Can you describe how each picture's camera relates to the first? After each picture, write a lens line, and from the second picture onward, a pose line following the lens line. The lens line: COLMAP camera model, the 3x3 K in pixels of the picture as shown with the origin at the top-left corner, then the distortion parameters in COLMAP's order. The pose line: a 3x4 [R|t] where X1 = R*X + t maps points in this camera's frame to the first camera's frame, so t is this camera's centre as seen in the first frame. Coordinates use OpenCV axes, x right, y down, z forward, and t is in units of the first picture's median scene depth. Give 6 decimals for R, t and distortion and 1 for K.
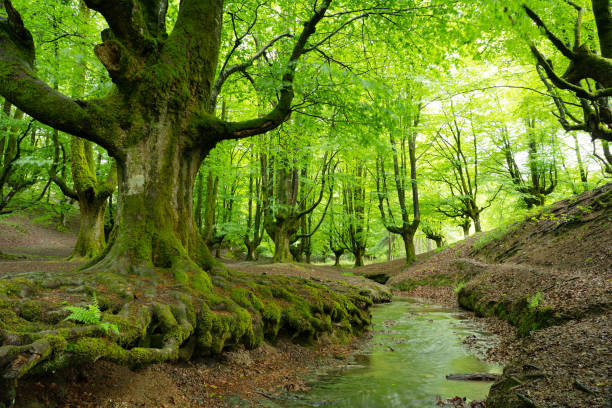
lens RADIAL K [[419.0, 0, 303.0], [0, 419.0, 203.1], [0, 0, 1]] dist [-0.021879, 0.007193]
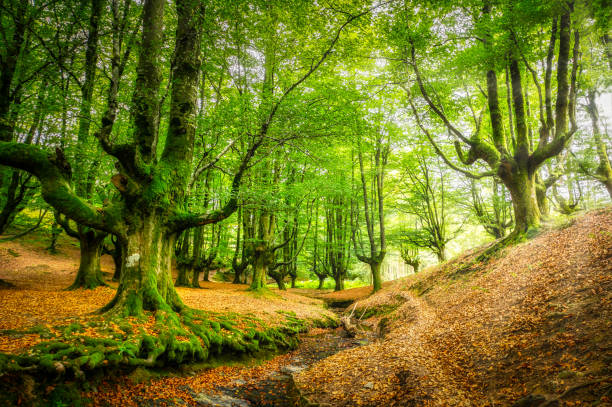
lens RADIAL K [[419.0, 0, 314.1], [0, 419.0, 205.5], [0, 0, 1]] dist [-0.021879, 0.007193]
pose [[0.998930, 0.018073, 0.042567, 0.149994], [-0.016328, 0.999026, -0.040996, -0.131097], [-0.043266, 0.040257, 0.998252, -0.435735]]
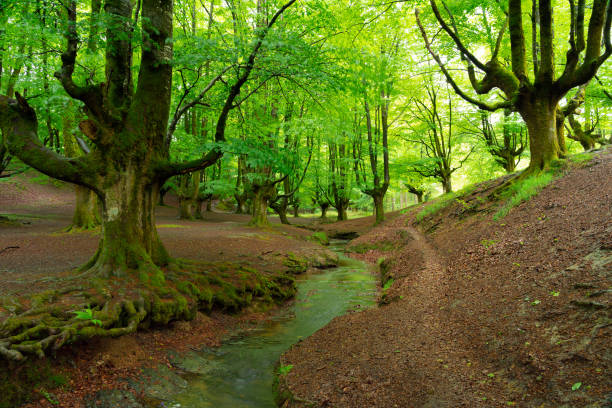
lens RADIAL K [[419.0, 0, 302.2], [0, 419.0, 206.3], [0, 0, 1]] dist [-0.021879, 0.007193]
pose [[0.999966, 0.002467, 0.007845, 0.178063], [-0.003507, 0.990764, 0.135552, -0.182902], [-0.007438, -0.135575, 0.990739, -0.322917]]
